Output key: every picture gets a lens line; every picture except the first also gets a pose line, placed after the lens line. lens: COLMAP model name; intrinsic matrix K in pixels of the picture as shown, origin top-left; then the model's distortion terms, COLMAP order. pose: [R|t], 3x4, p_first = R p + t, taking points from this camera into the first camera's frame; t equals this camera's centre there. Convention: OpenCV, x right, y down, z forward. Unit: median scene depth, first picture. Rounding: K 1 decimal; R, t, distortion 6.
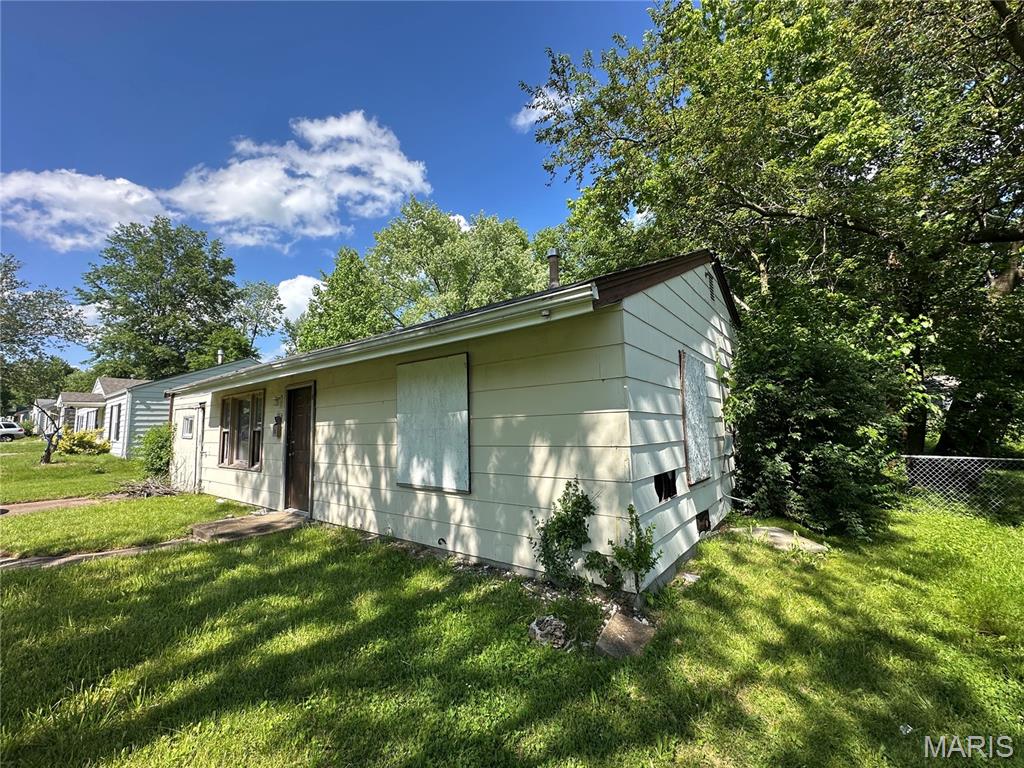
lens RADIAL K [[410.1, 0, 512.0], [0, 410.1, 384.0], [0, 0, 1]] dist [0.000699, 0.000102]
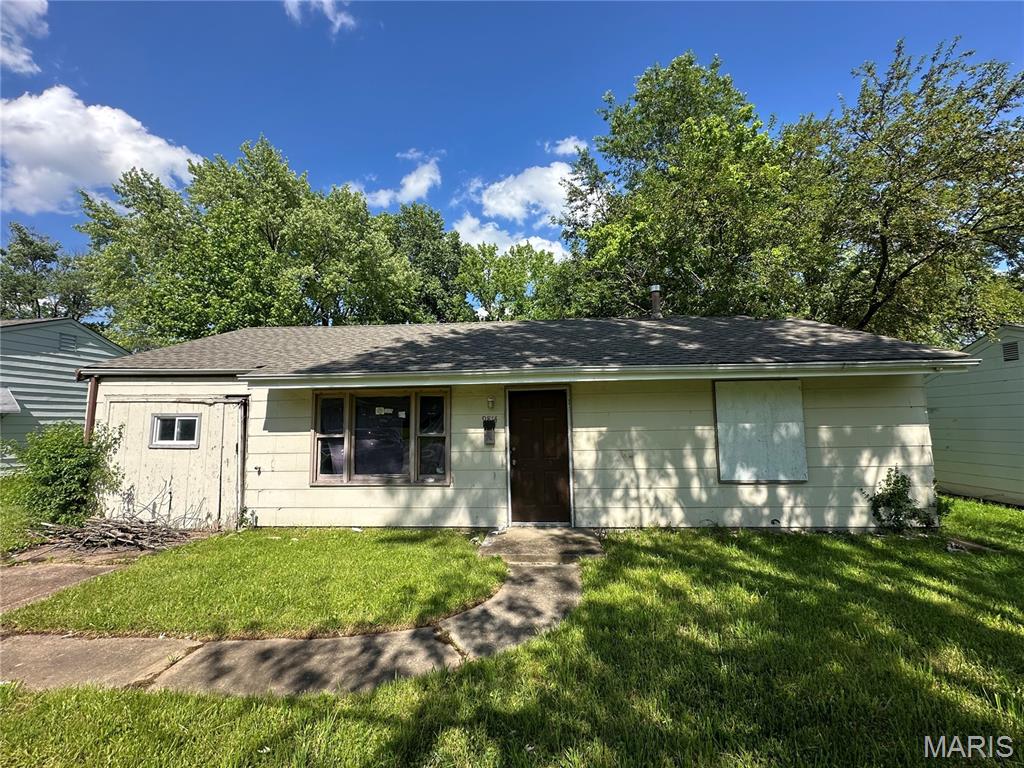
lens RADIAL K [[410.1, 0, 512.0], [0, 410.1, 384.0], [0, 0, 1]] dist [0.000699, 0.000102]
pose [[0.828265, 0.058352, 0.557289, -1.897799], [-0.063532, 0.997929, -0.010067, 0.012094], [-0.556723, -0.027068, 0.830257, 0.454503]]
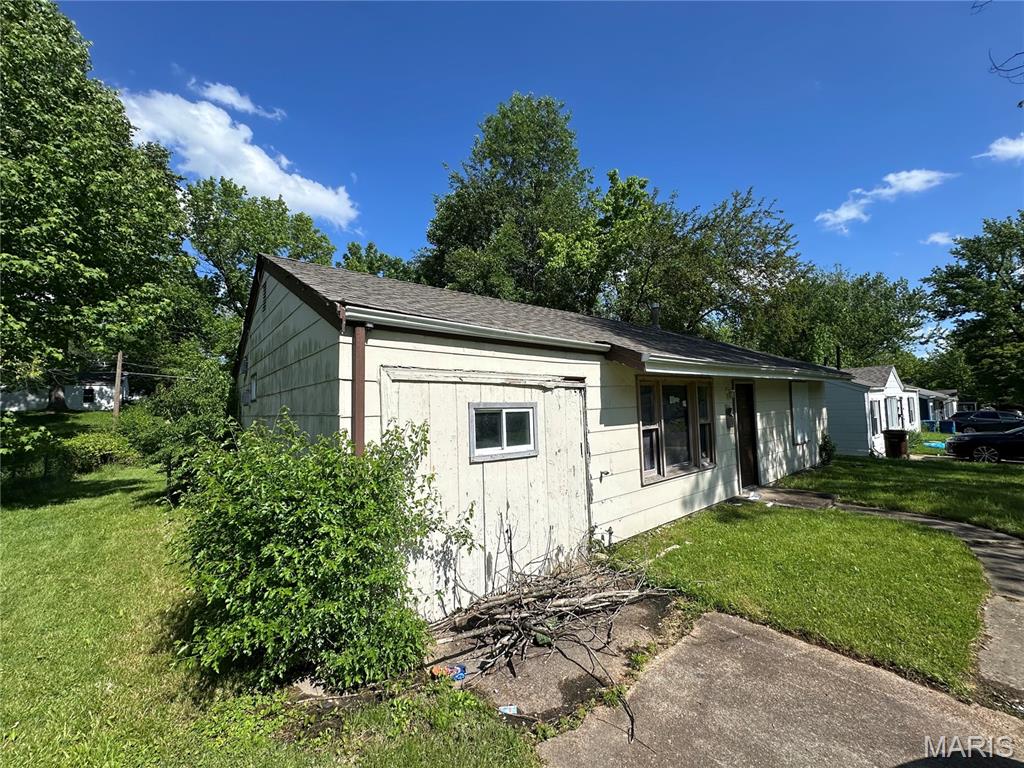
lens RADIAL K [[410.1, 0, 512.0], [0, 410.1, 384.0], [0, 0, 1]] dist [0.000699, 0.000102]
pose [[0.183287, 0.070977, 0.980494, -3.153612], [-0.078520, 0.995261, -0.057368, 0.219677], [-0.979919, -0.066474, 0.187991, 2.464198]]
